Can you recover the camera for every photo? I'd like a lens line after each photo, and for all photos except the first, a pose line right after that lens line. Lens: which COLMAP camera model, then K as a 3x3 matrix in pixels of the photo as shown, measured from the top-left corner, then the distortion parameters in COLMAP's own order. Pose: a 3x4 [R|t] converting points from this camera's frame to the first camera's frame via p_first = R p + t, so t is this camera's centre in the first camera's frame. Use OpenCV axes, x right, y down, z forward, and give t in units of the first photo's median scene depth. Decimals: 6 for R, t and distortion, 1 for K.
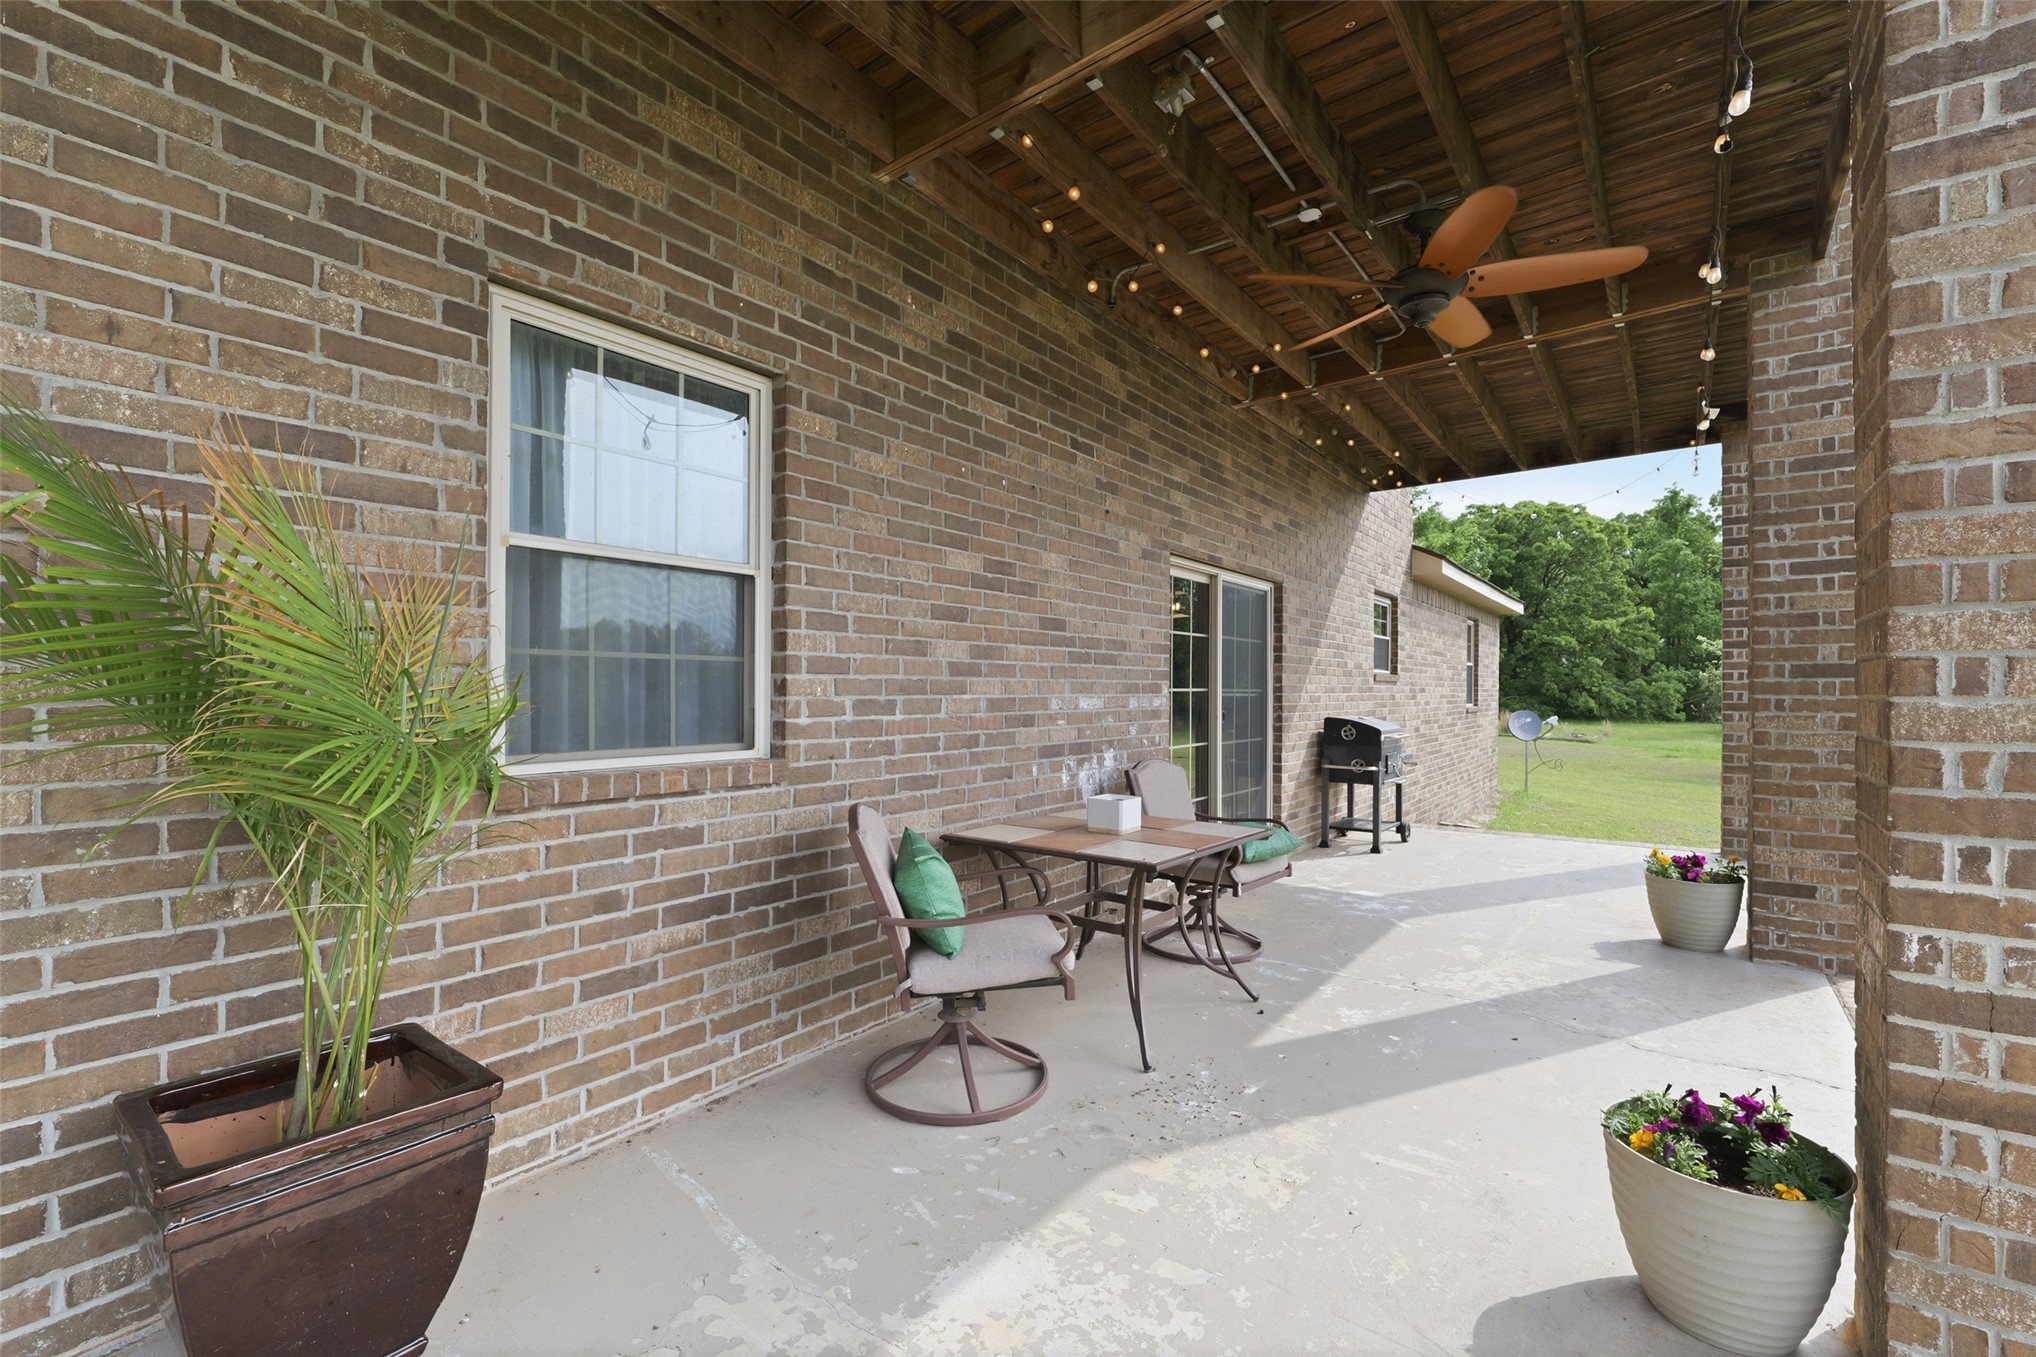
lens RADIAL K [[861.8, 0, 1018.0], [0, 861.8, 678.5], [0, 0, 1]] dist [-0.000032, -0.000046]
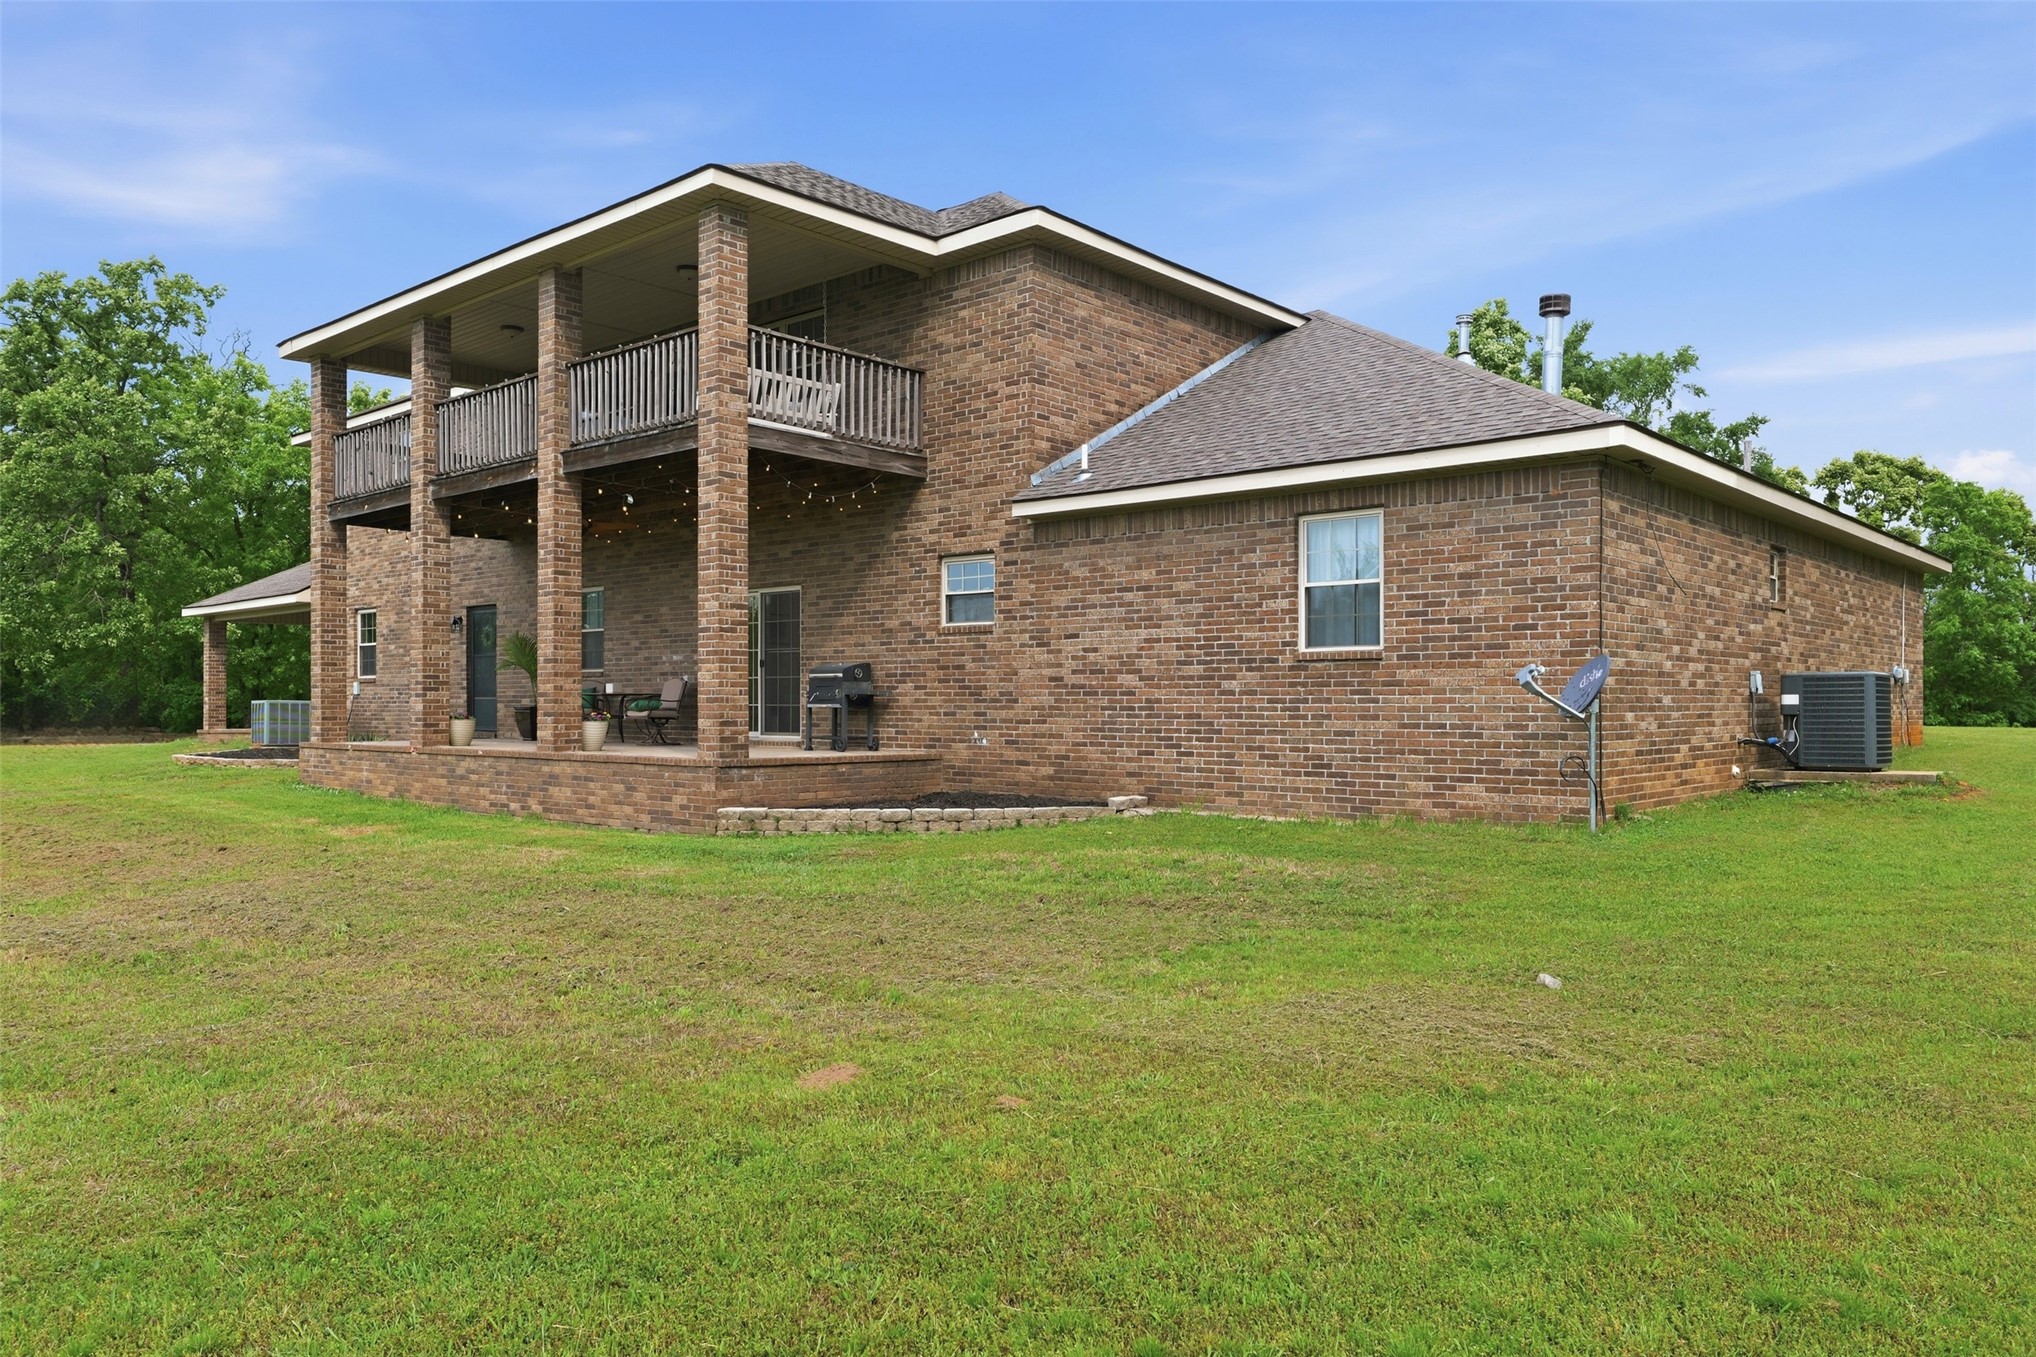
lens RADIAL K [[1452.4, 0, 1018.0], [0, 1452.4, 678.5], [0, 0, 1]] dist [-0.001298, -0.000132]
pose [[-0.073157, -0.022138, -0.997075, 5.160233], [0.012903, 0.999649, -0.023142, 0.241822], [0.997237, -0.014559, -0.072846, 2.697159]]
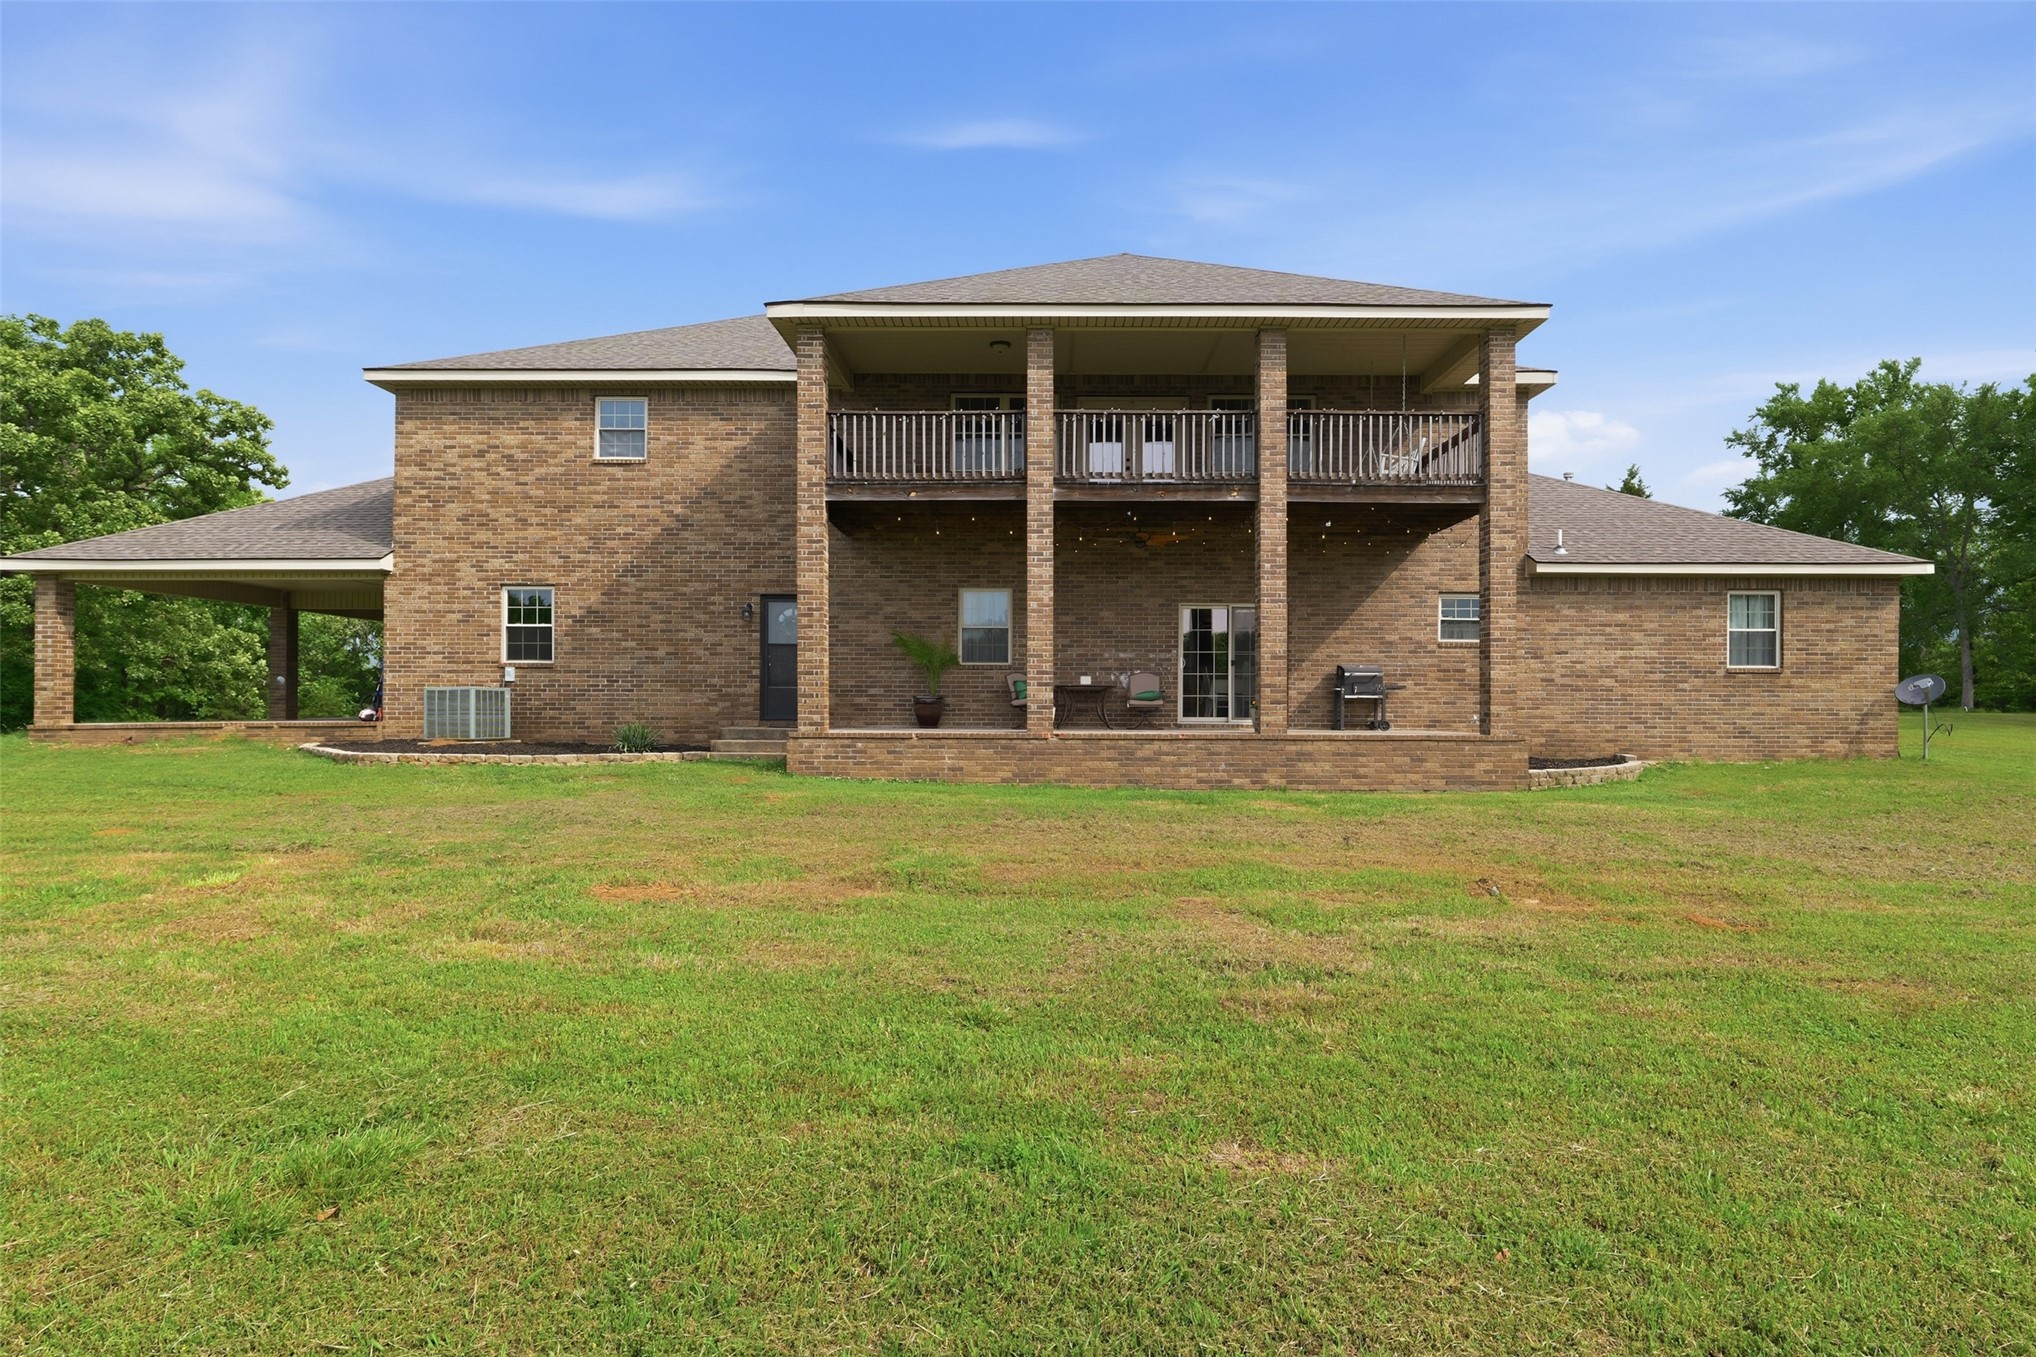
lens RADIAL K [[1116.9, 0, 1018.0], [0, 1116.9, 678.5], [0, 0, 1]] dist [0.000333, 0.000219]
pose [[0.612489, -0.018340, -0.790266, 3.528461], [0.008607, 0.999826, -0.016533, 0.203325], [0.790432, 0.003324, 0.612541, -2.126490]]
